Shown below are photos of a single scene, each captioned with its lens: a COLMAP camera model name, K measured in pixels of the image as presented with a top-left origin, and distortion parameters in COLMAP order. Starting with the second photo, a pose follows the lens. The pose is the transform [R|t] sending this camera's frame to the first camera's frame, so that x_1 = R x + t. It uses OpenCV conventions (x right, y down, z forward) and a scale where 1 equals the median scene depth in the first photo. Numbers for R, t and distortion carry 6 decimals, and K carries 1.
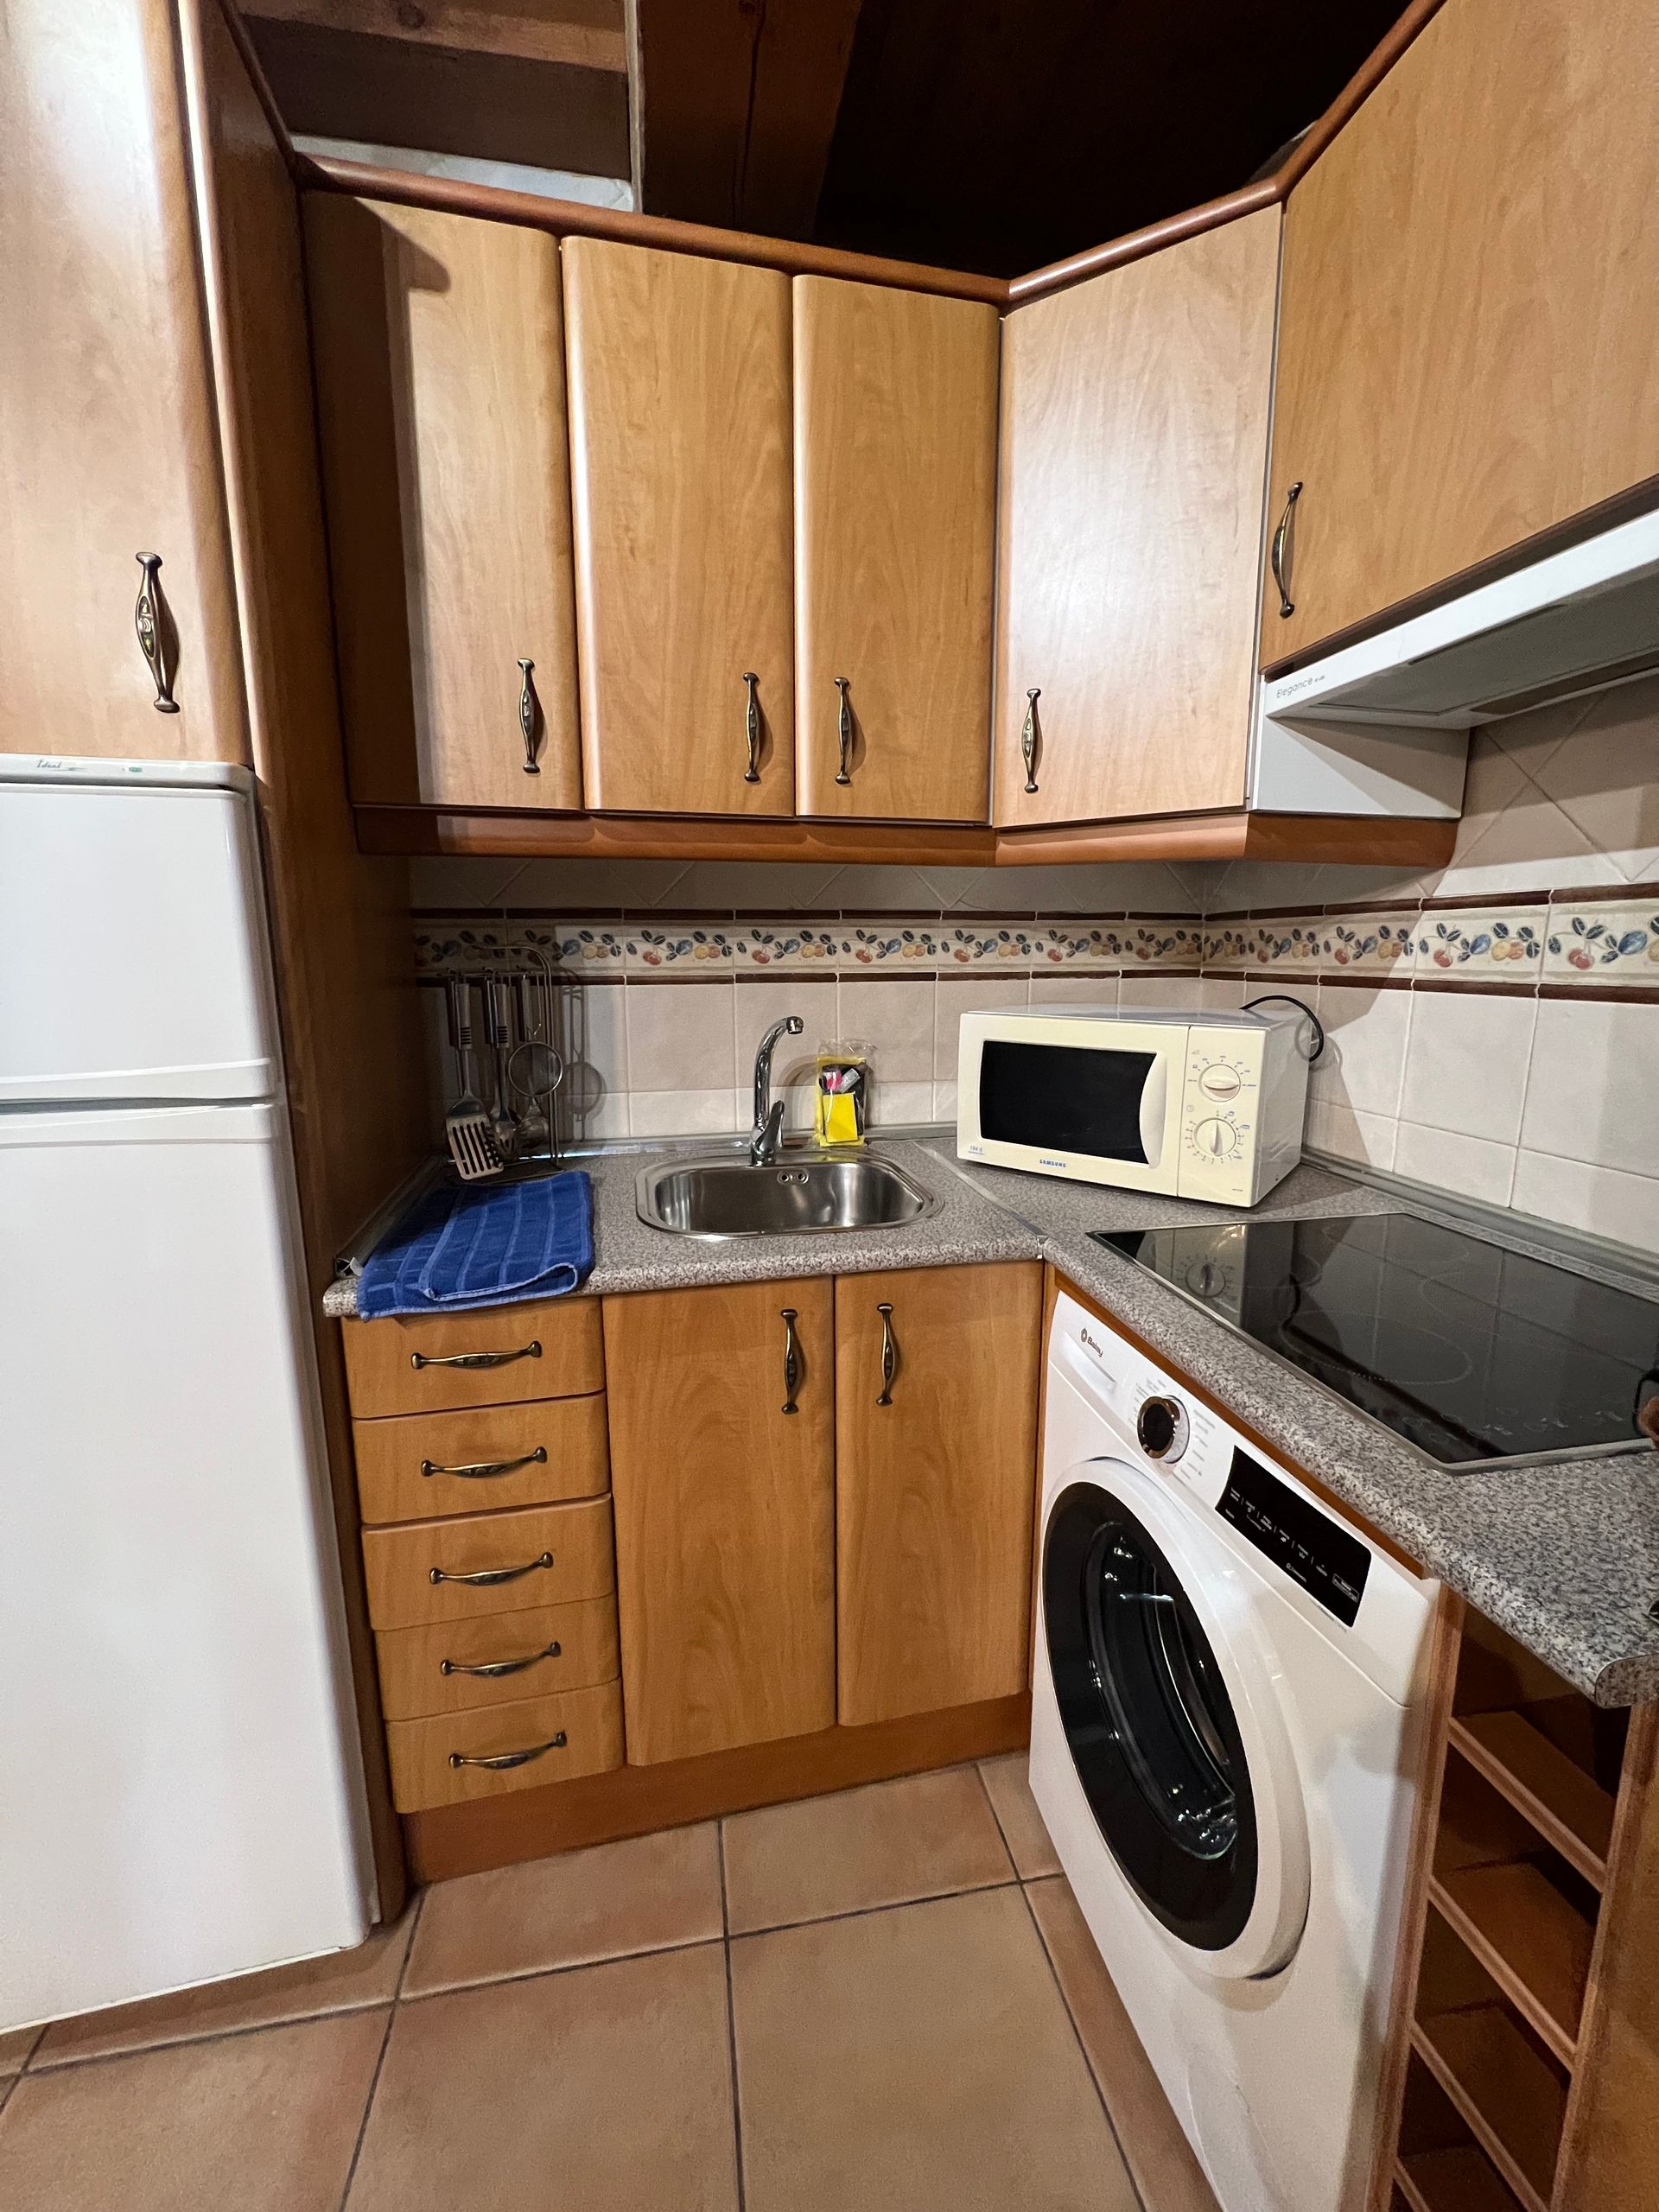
lens RADIAL K [[884.0, 0, 824.6], [0, 884.0, 1096.4], [0, 0, 1]] dist [-0.003057, 0.000593]
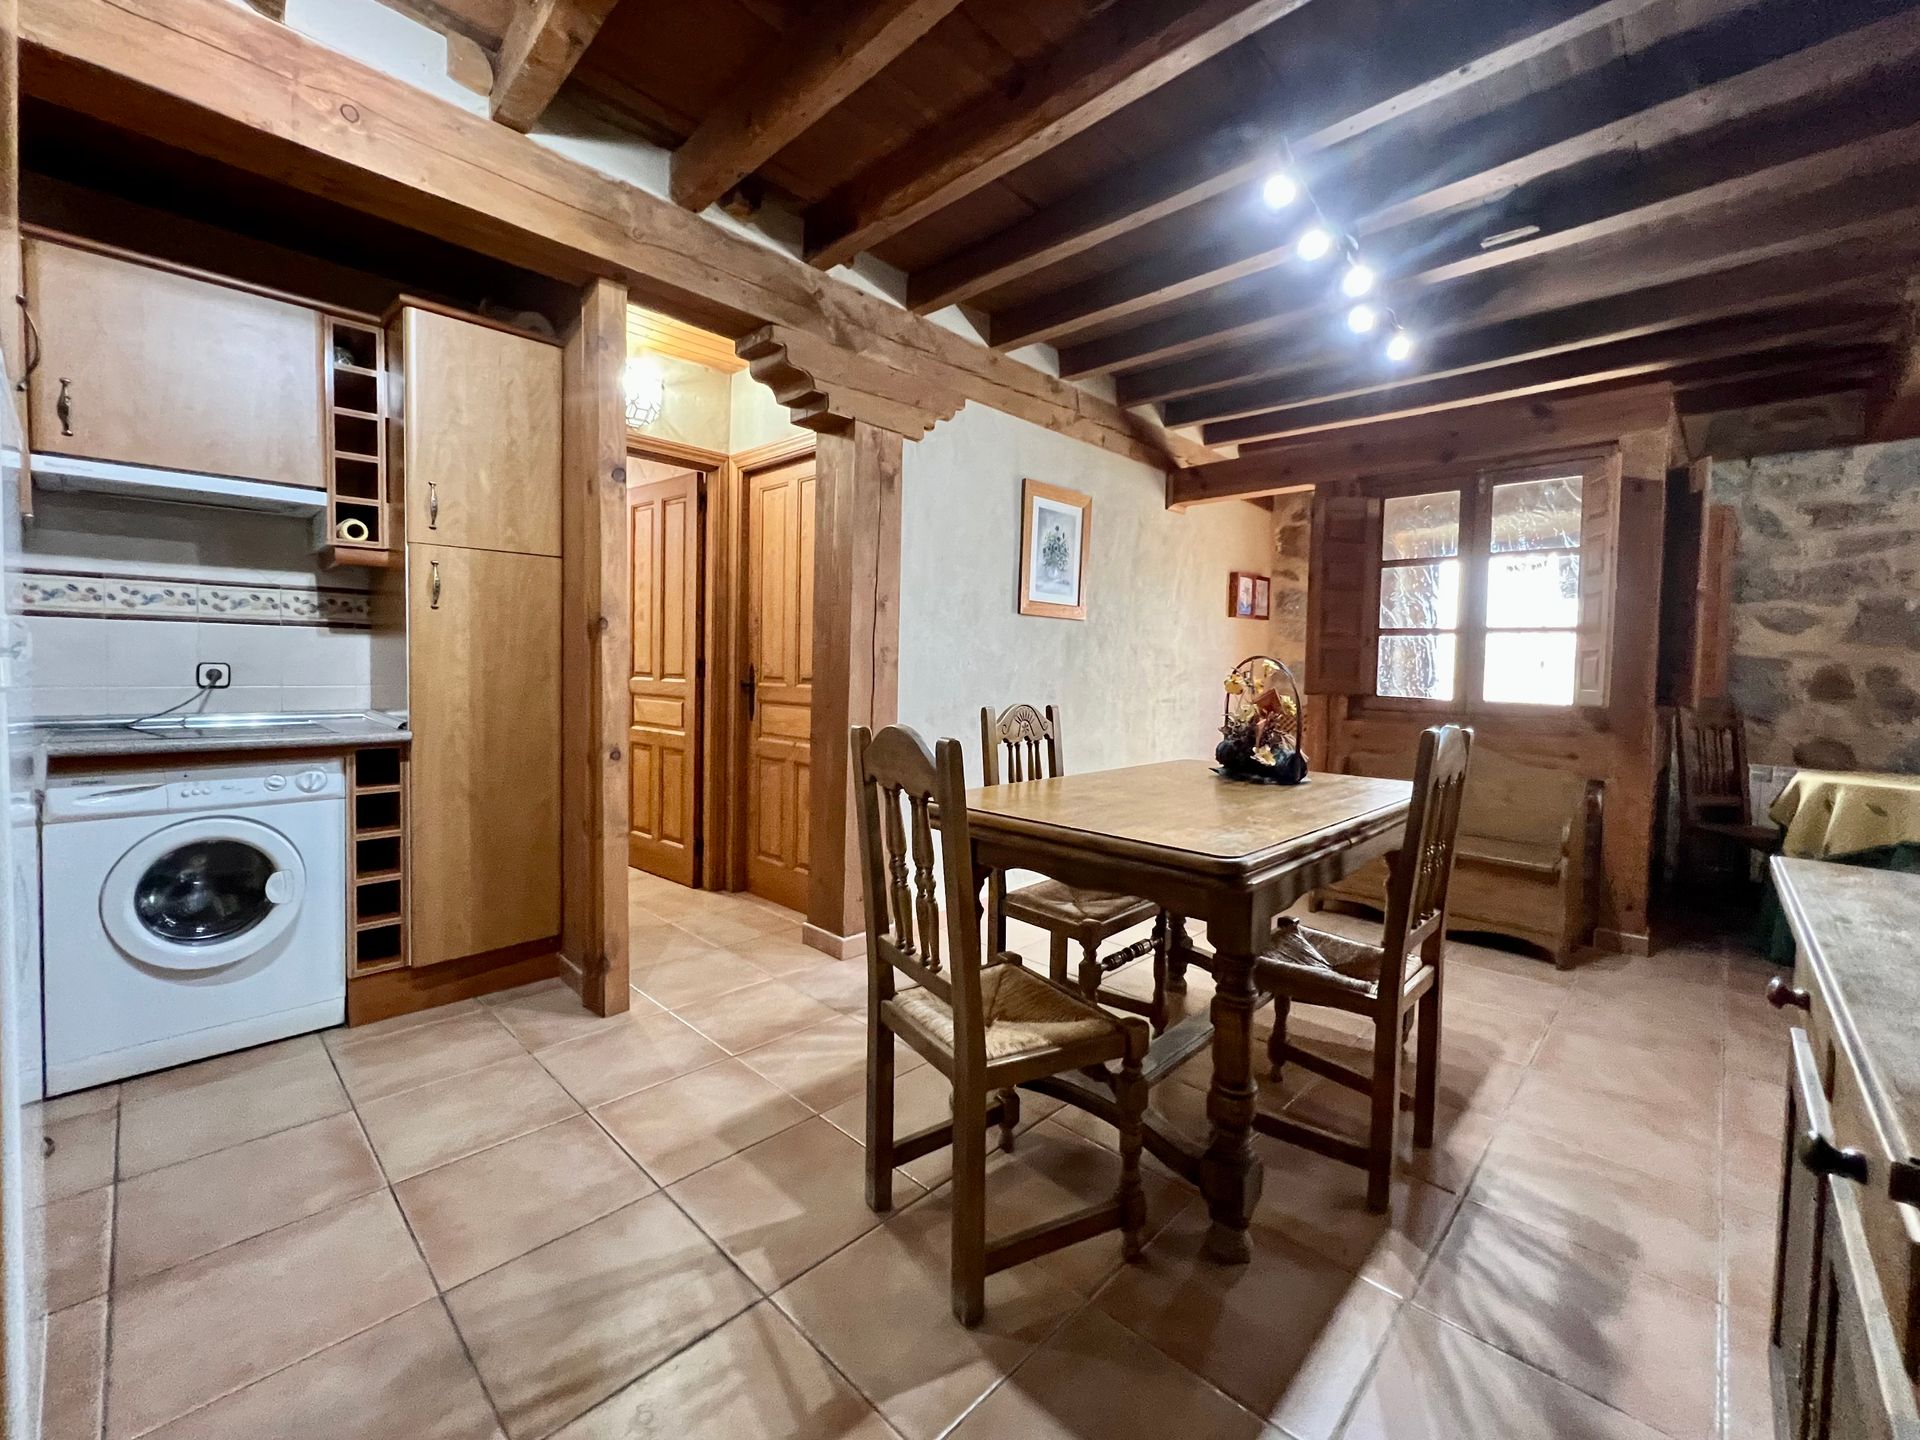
lens RADIAL K [[797.8, 0, 960.3], [0, 797.8, 694.2], [0, 0, 1]] dist [0.004760, -0.000043]
pose [[-0.585689, -0.039397, 0.809578, -1.974576], [0.115991, 0.984464, 0.131821, 0.058447], [-0.802193, 0.171110, -0.572020, 0.392297]]
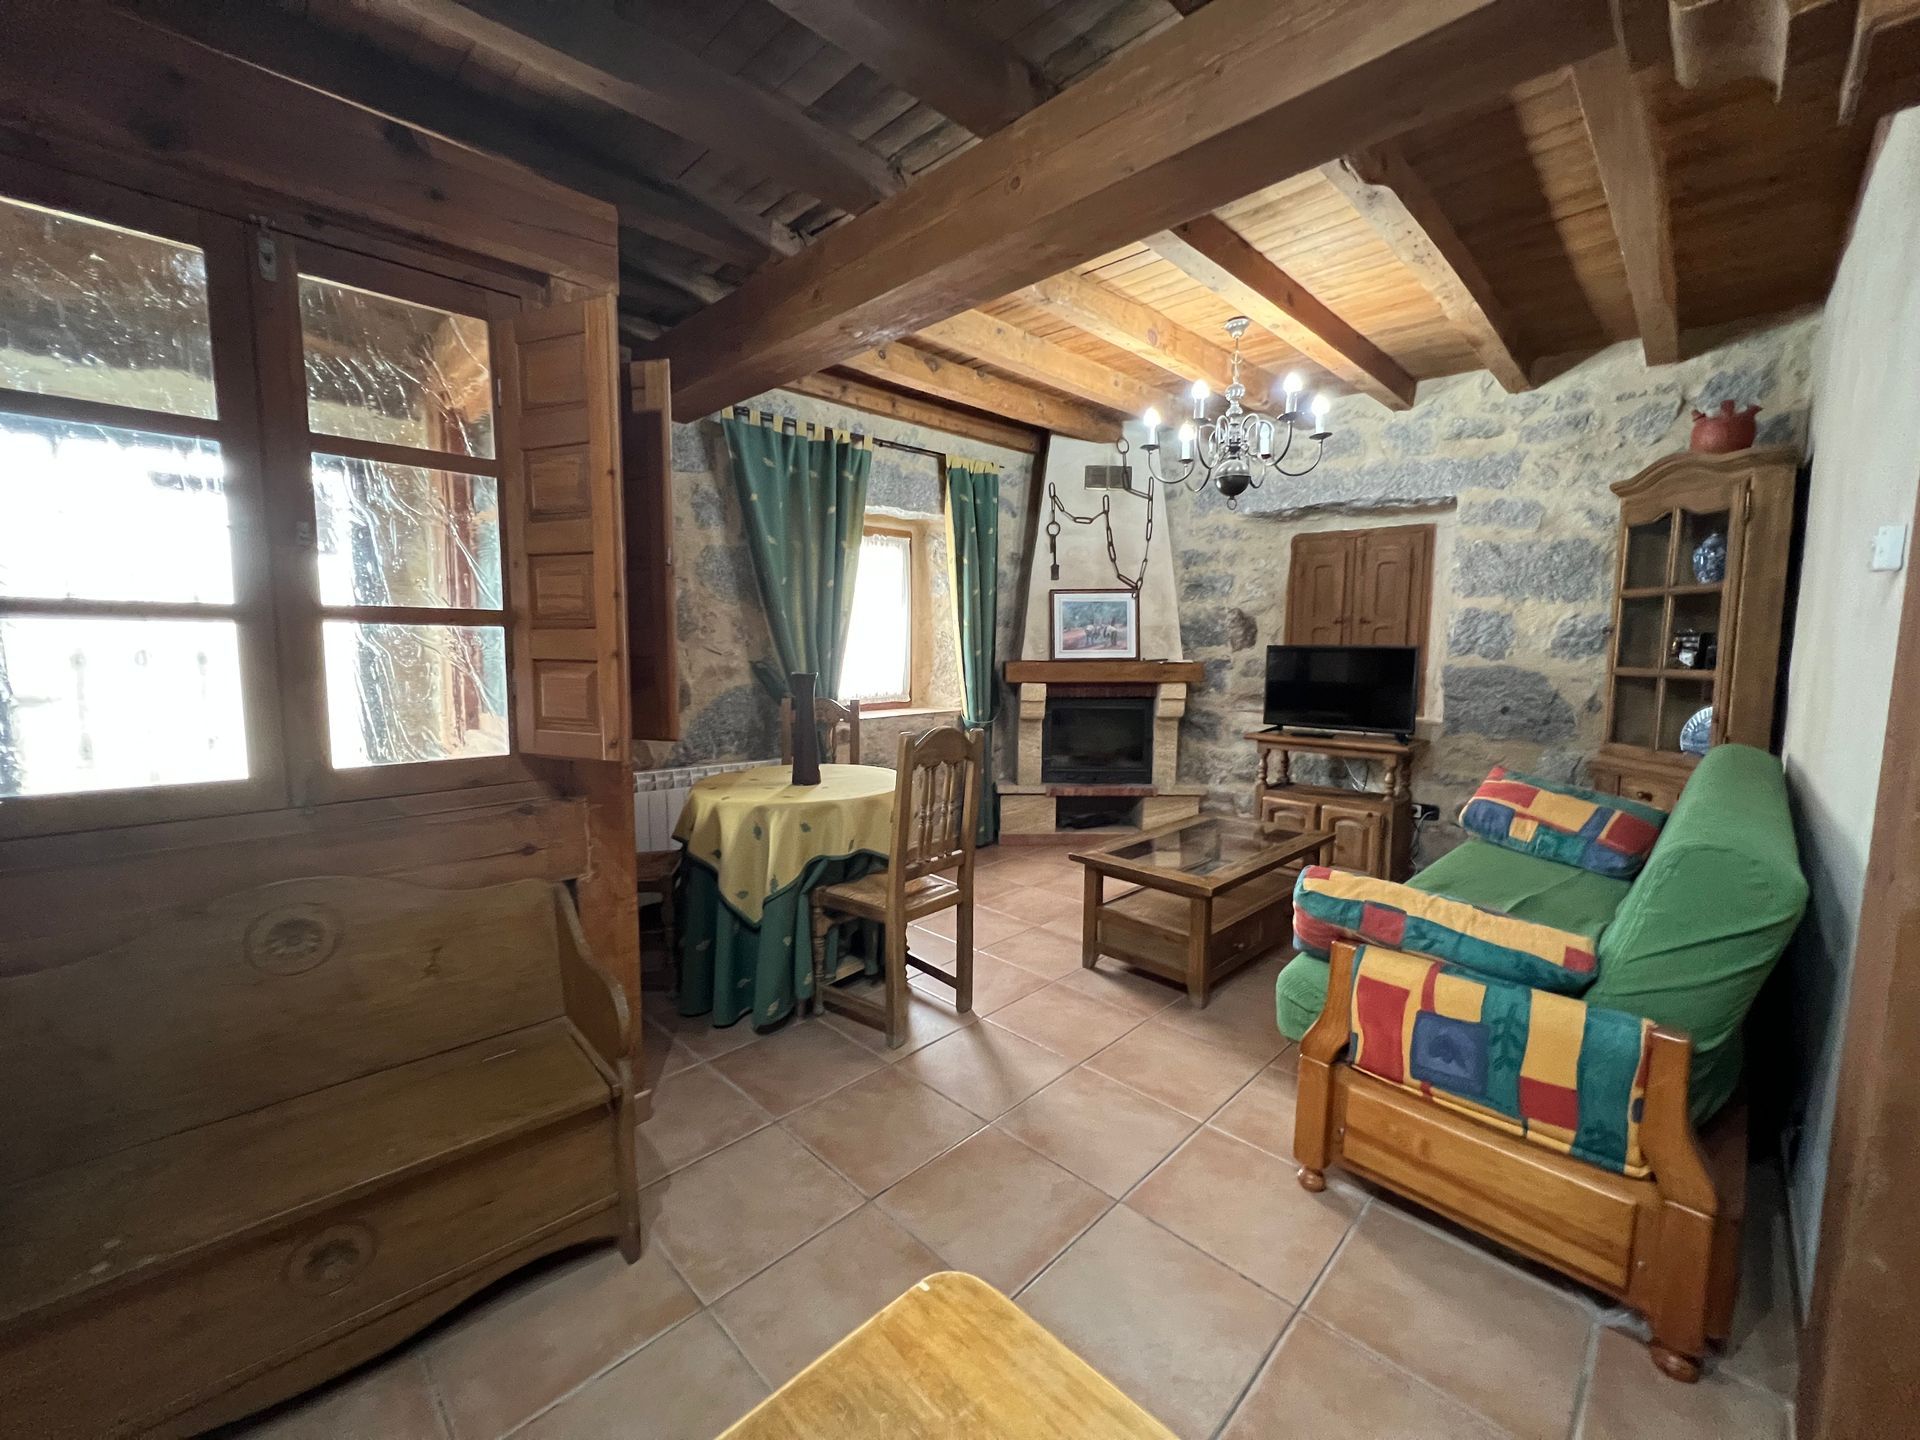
lens RADIAL K [[767.3, 0, 952.8], [0, 767.3, 717.8], [0, 0, 1]] dist [-0.003057, 0.000593]
pose [[-0.822316, 0.054822, -0.566383, -0.872819], [-0.097304, 0.967140, 0.234886, 0.207730], [0.560649, 0.248262, -0.789961, -1.249372]]
